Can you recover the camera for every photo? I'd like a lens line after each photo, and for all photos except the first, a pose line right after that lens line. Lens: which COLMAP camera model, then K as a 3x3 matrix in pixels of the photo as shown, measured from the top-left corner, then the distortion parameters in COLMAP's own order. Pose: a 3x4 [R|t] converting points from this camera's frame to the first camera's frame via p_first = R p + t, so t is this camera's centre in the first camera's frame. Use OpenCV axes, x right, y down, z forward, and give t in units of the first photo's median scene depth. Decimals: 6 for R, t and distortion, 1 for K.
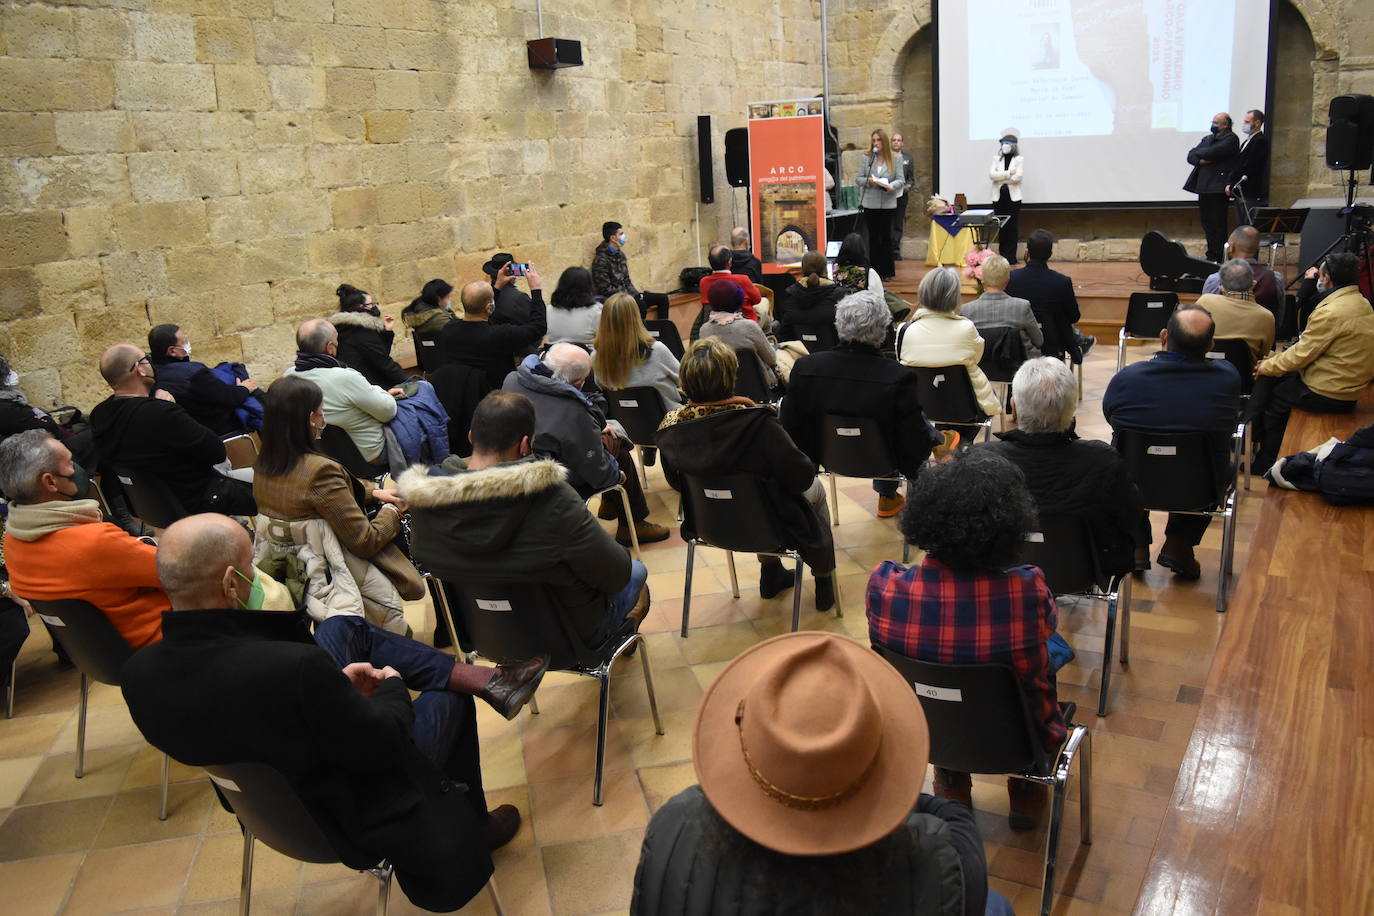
lens RADIAL K [[1078.9, 0, 685.9], [0, 1078.9, 451.2], [0, 0, 1]] dist [-0.096594, 0.020635]
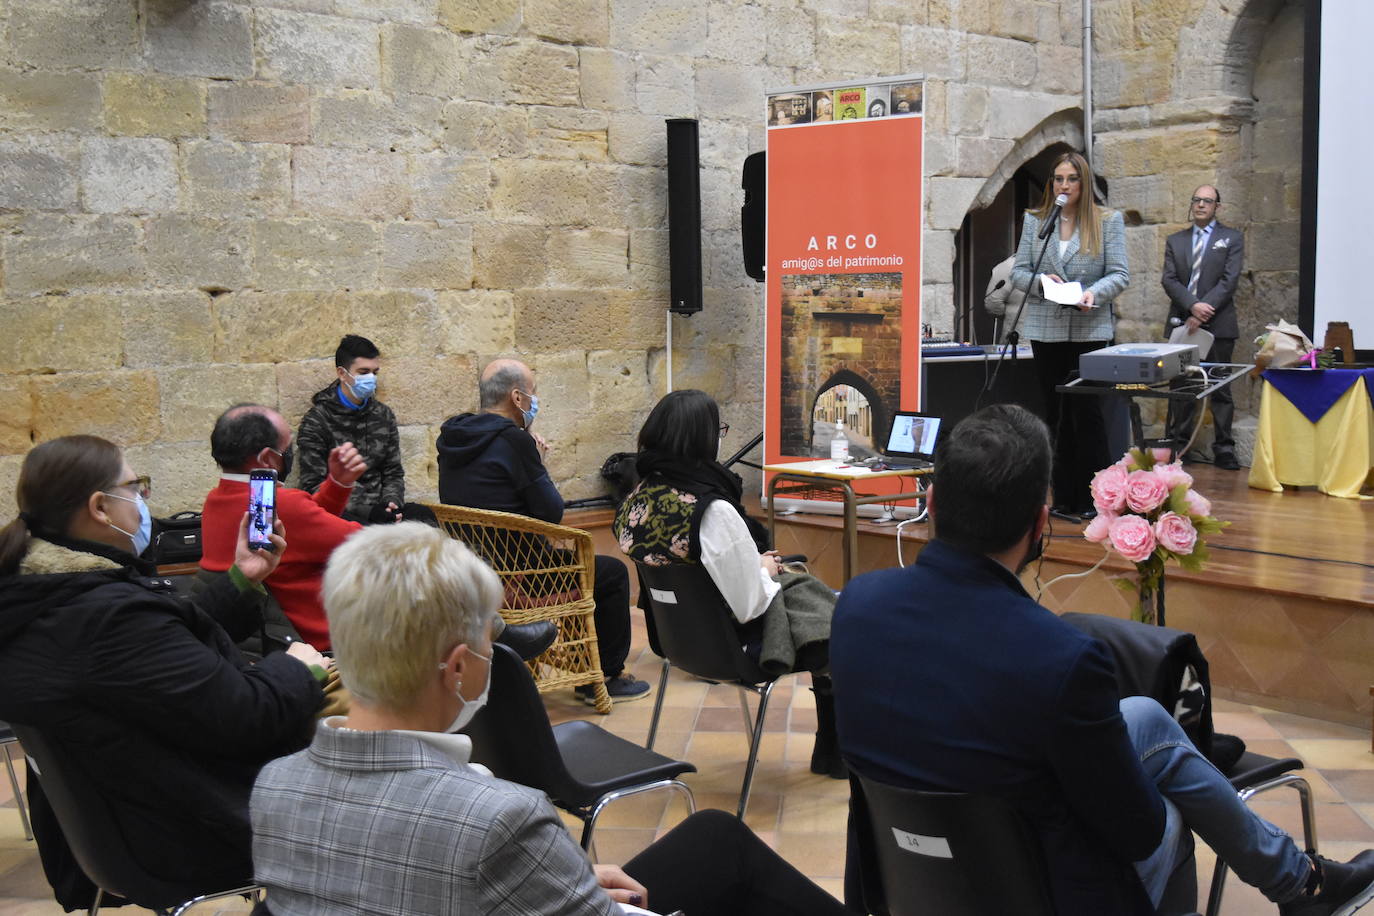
lens RADIAL K [[1510.1, 0, 688.2], [0, 1510.1, 449.3], [0, 0, 1]] dist [-0.070464, 0.027835]
pose [[0.945692, 0.074052, -0.316518, 0.227847], [-0.121682, 0.983557, -0.133450, -0.092458], [0.301431, 0.164717, 0.939153, 0.424072]]
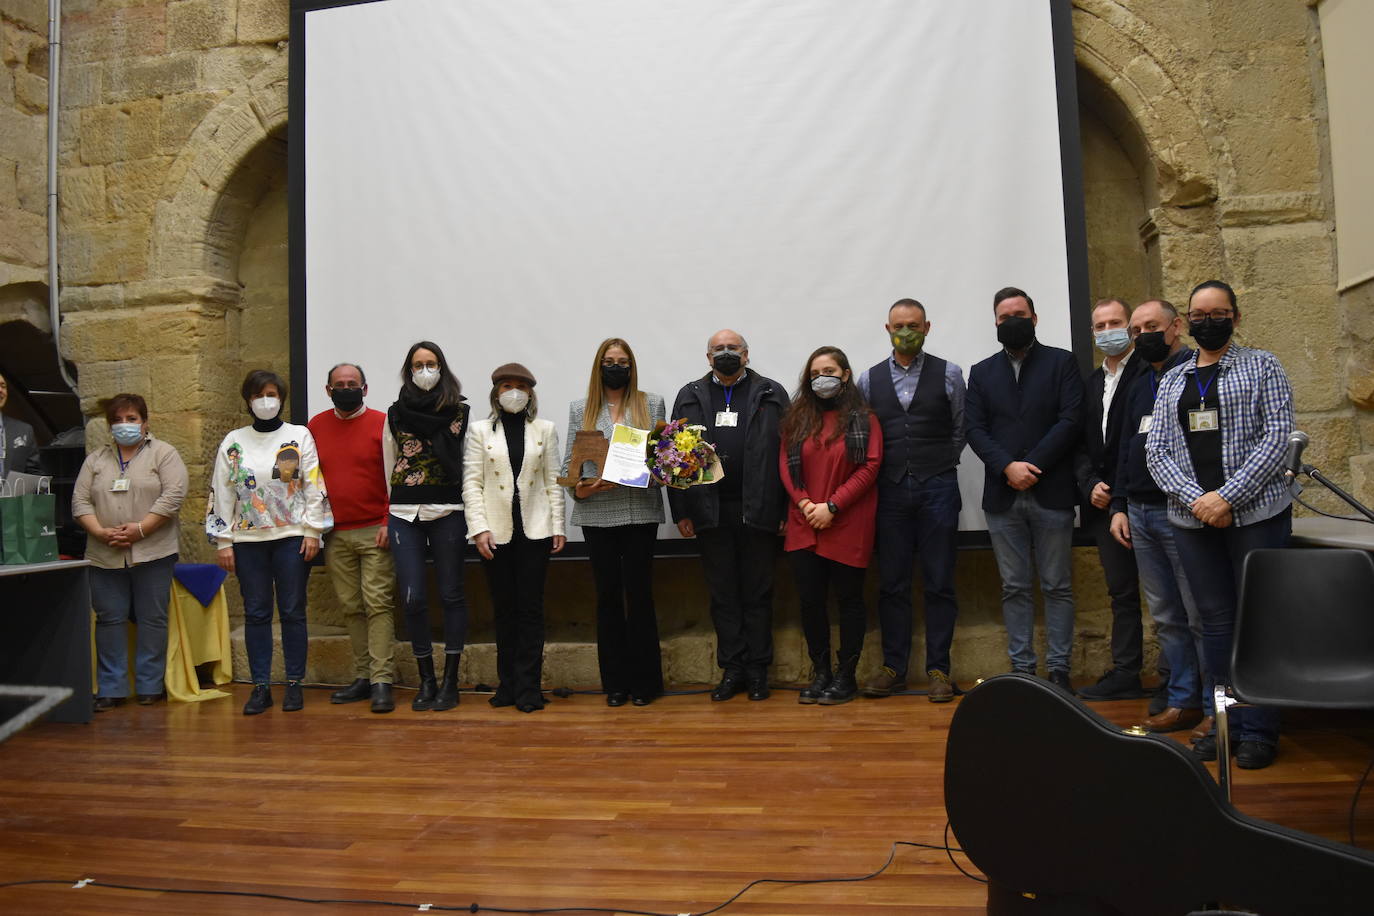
lens RADIAL K [[1078.9, 0, 685.9], [0, 1078.9, 451.2], [0, 0, 1]] dist [-0.096594, 0.020635]
pose [[0.923574, 0.034578, 0.381858, 0.254010], [0.082387, 0.954765, -0.285719, -0.166066], [-0.374465, 0.295343, 0.878947, 0.696090]]
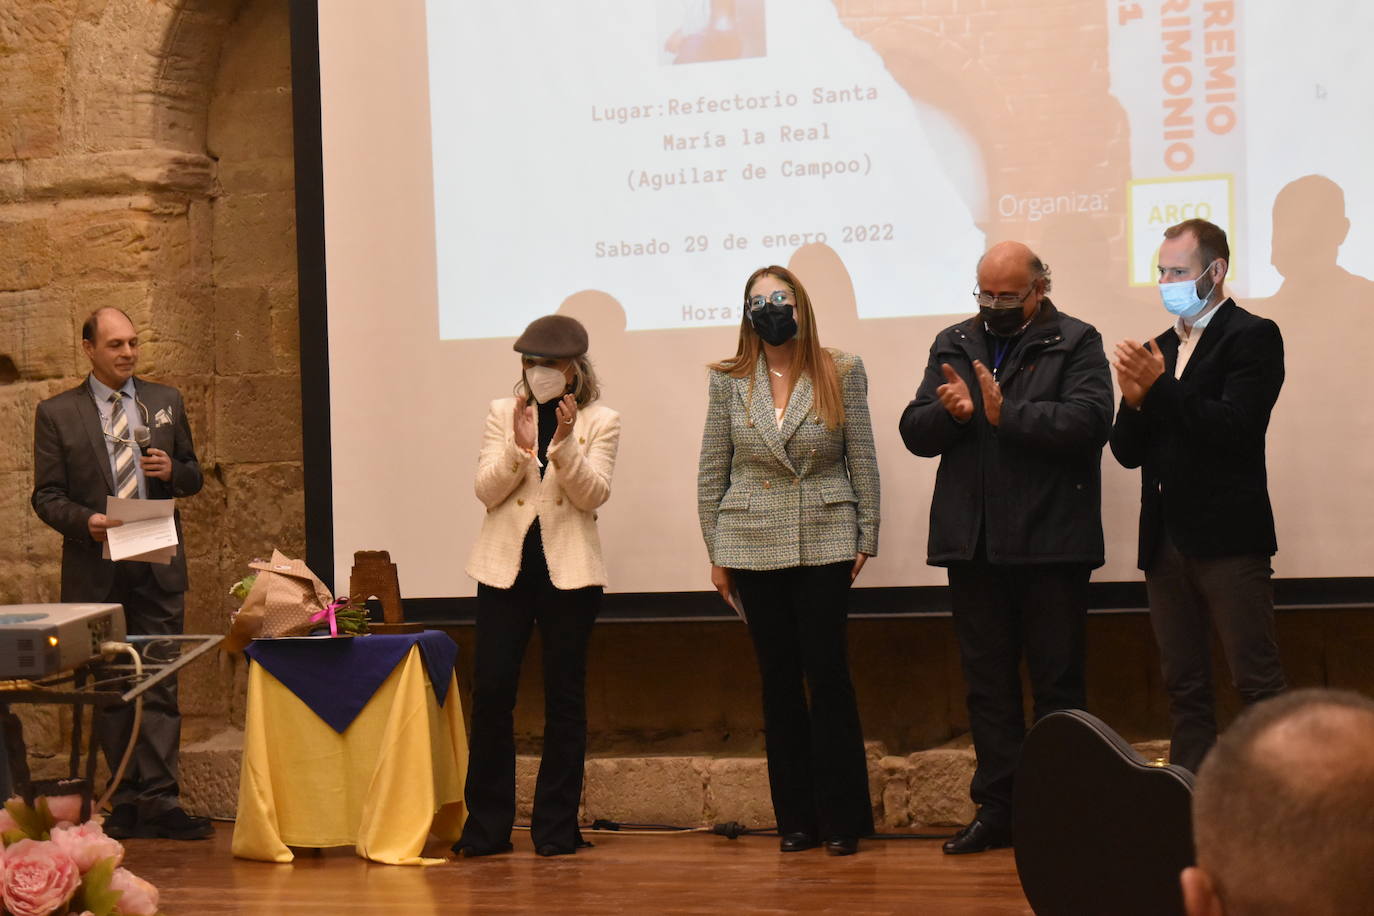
lens RADIAL K [[2925.9, 0, 690.7], [0, 2925.9, 464.0], [0, 0, 1]] dist [0.033939, 0.324797]
pose [[0.982660, 0.024071, 0.183849, 0.230132], [0.027598, 0.961505, -0.273397, -0.089353], [-0.183353, 0.273730, 0.944168, 0.408490]]
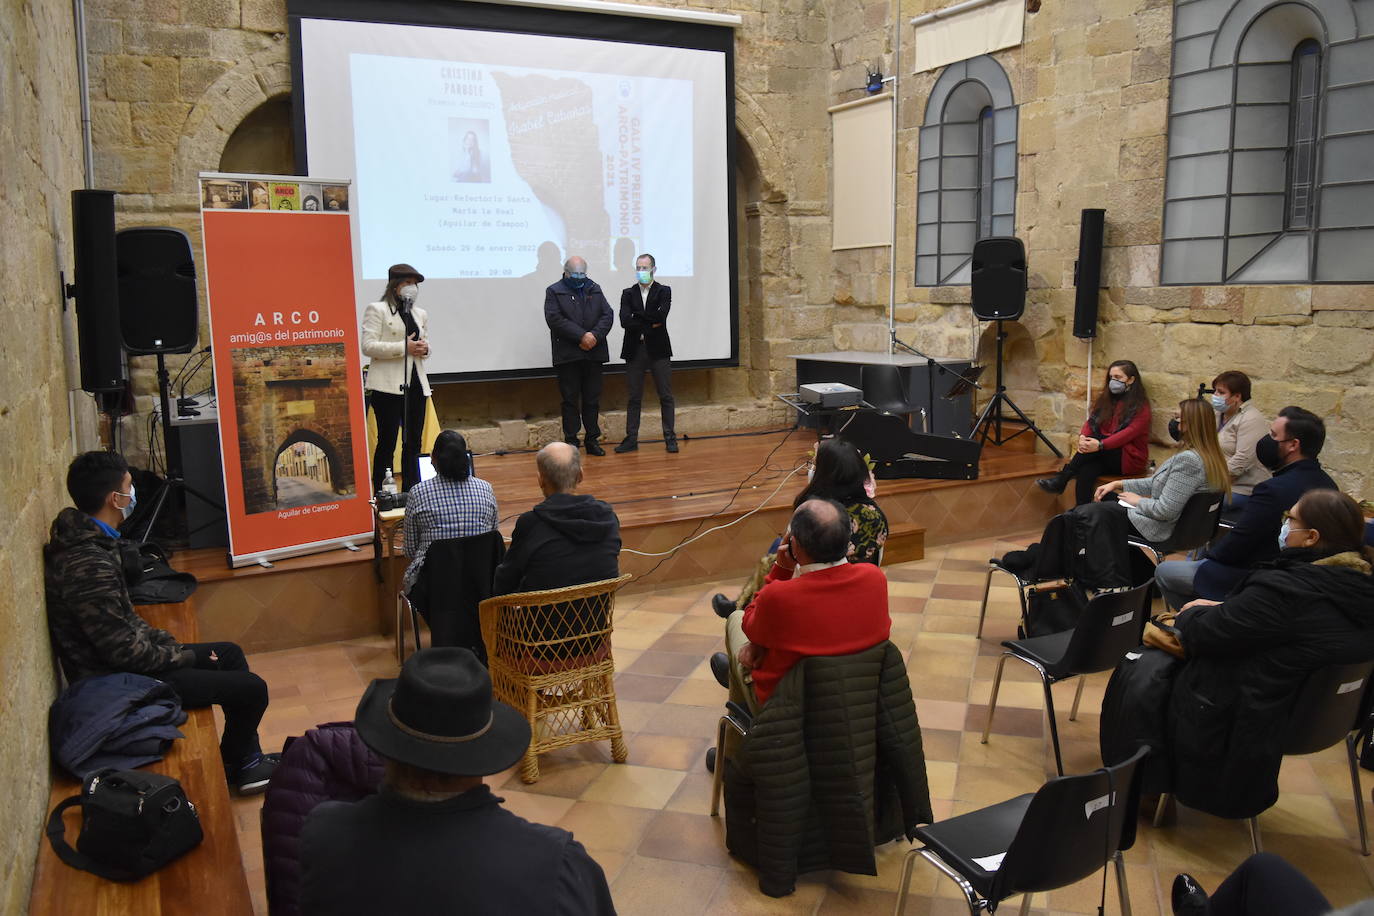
lens RADIAL K [[1078.9, 0, 685.9], [0, 1078.9, 451.2], [0, 0, 1]] dist [-0.096594, 0.020635]
pose [[0.511782, -0.080172, 0.855367, -0.225062], [0.210803, 0.976917, -0.034563, -0.146311], [-0.832852, 0.198003, 0.516869, 0.601605]]
